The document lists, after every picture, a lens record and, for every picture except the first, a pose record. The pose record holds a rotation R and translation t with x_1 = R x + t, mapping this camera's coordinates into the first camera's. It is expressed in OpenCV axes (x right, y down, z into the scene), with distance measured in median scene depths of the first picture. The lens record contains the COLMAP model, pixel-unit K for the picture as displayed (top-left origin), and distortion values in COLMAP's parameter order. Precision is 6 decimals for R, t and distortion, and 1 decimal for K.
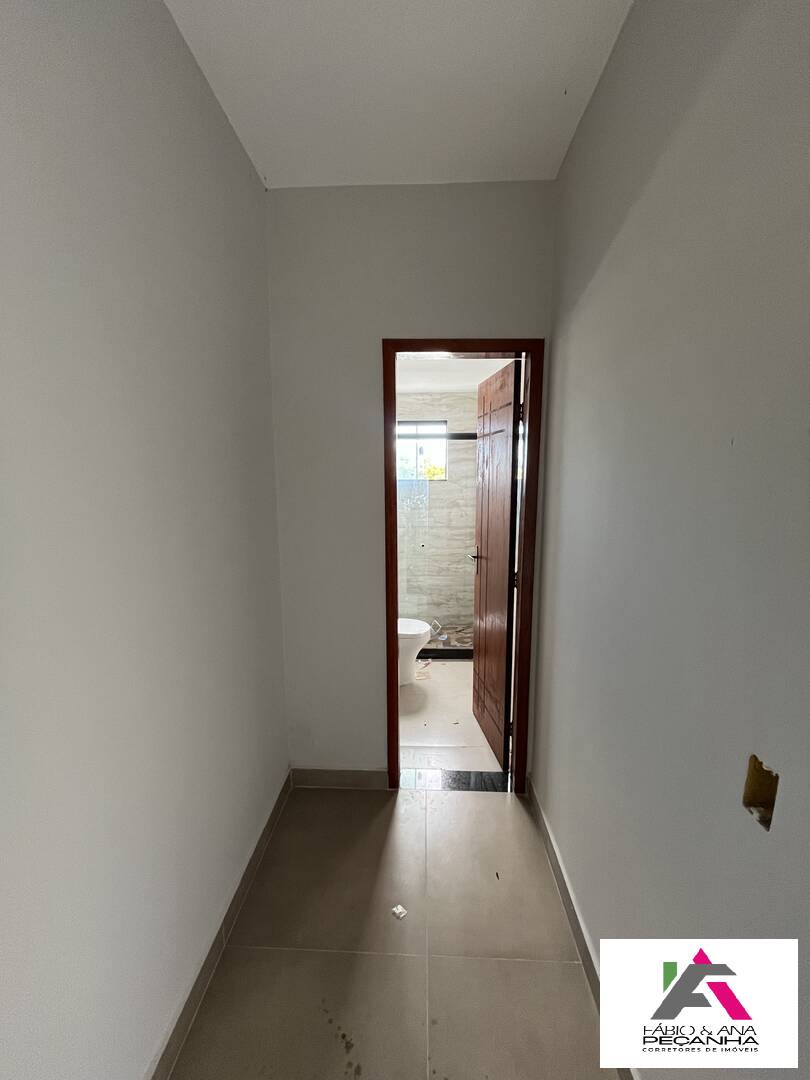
lens RADIAL K [[437.3, 0, 405.0], [0, 437.3, 541.5], [0, 0, 1]] dist [-0.003713, 0.000102]
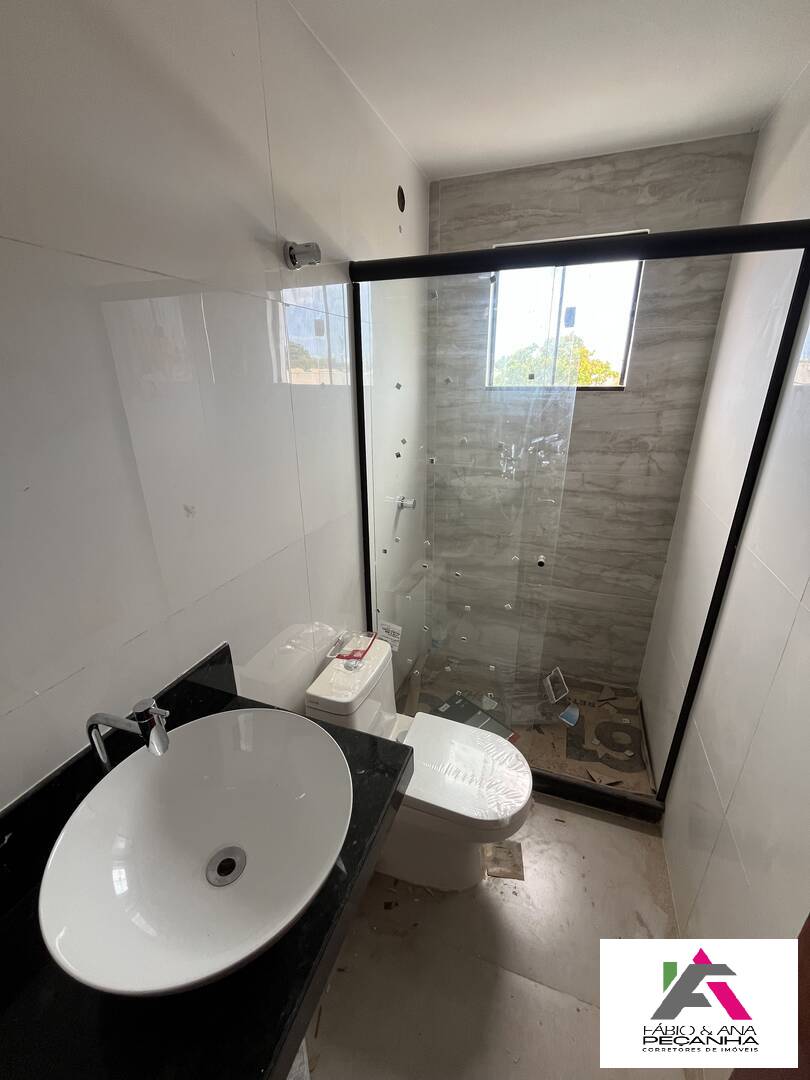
lens RADIAL K [[437.3, 0, 401.8], [0, 437.3, 541.0], [0, 0, 1]] dist [-0.003713, 0.000102]
pose [[0.949105, 0.105593, -0.296731, 0.030203], [-0.042287, 0.976317, 0.212170, -0.073995], [0.312107, -0.188824, 0.931093, 0.488390]]
